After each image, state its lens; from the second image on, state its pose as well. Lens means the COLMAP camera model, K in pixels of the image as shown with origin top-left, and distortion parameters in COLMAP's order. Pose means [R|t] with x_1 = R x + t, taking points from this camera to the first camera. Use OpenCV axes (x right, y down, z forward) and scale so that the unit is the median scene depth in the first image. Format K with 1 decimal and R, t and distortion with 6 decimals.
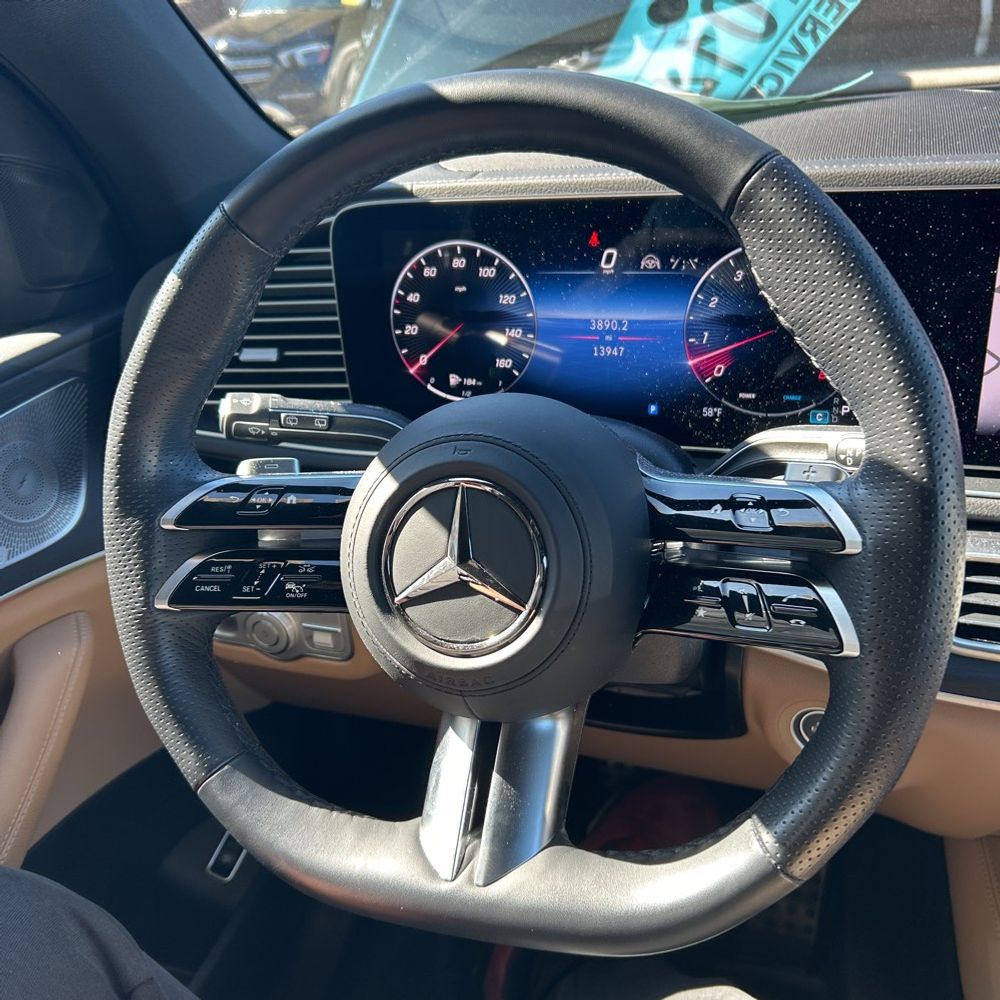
lens RADIAL K [[978.7, 0, 508.1], [0, 978.7, 508.1], [0, 0, 1]] dist [0.010177, 0.000000]
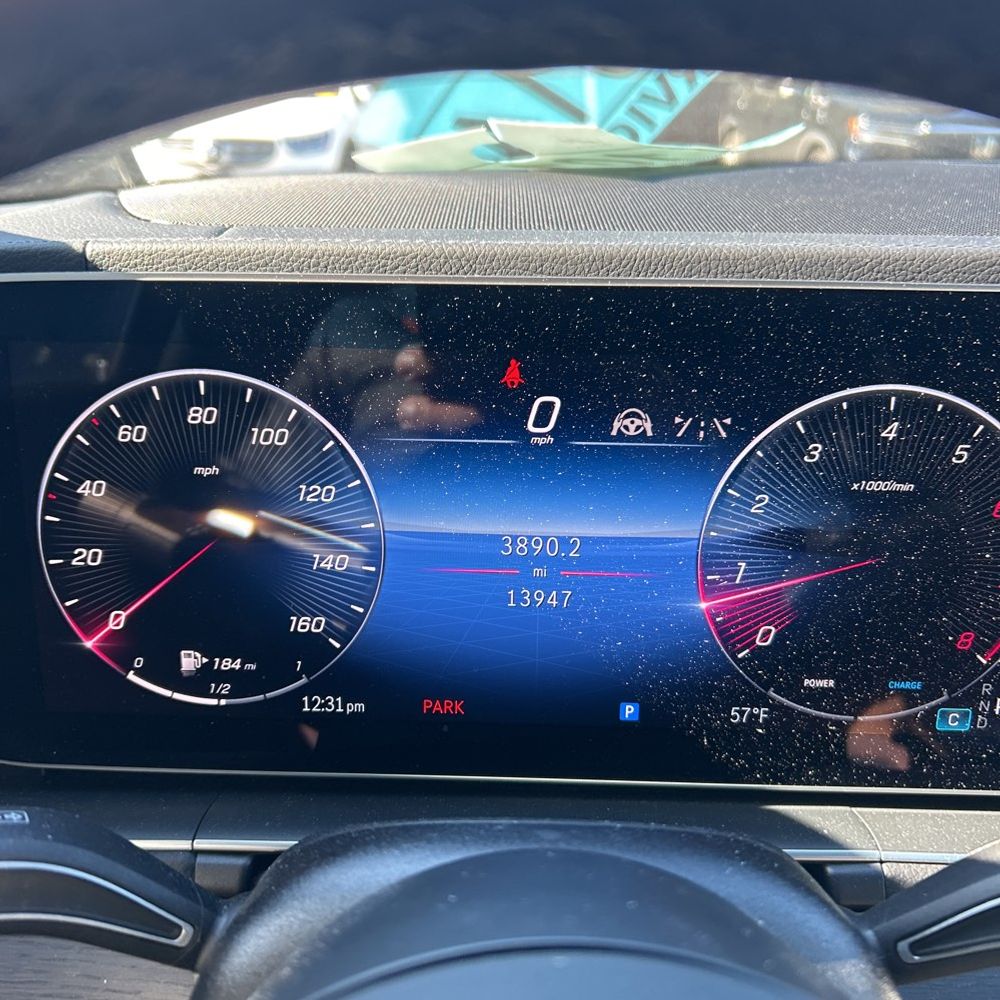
lens RADIAL K [[978.7, 0, 493.3], [0, 978.7, 499.3], [0, 0, 1]] dist [0.010177, 0.000000]
pose [[0.942004, -0.027541, 0.334471, -0.078378], [0.060614, 0.994199, -0.088851, -0.168227], [-0.330083, 0.103972, 0.938208, 0.552034]]
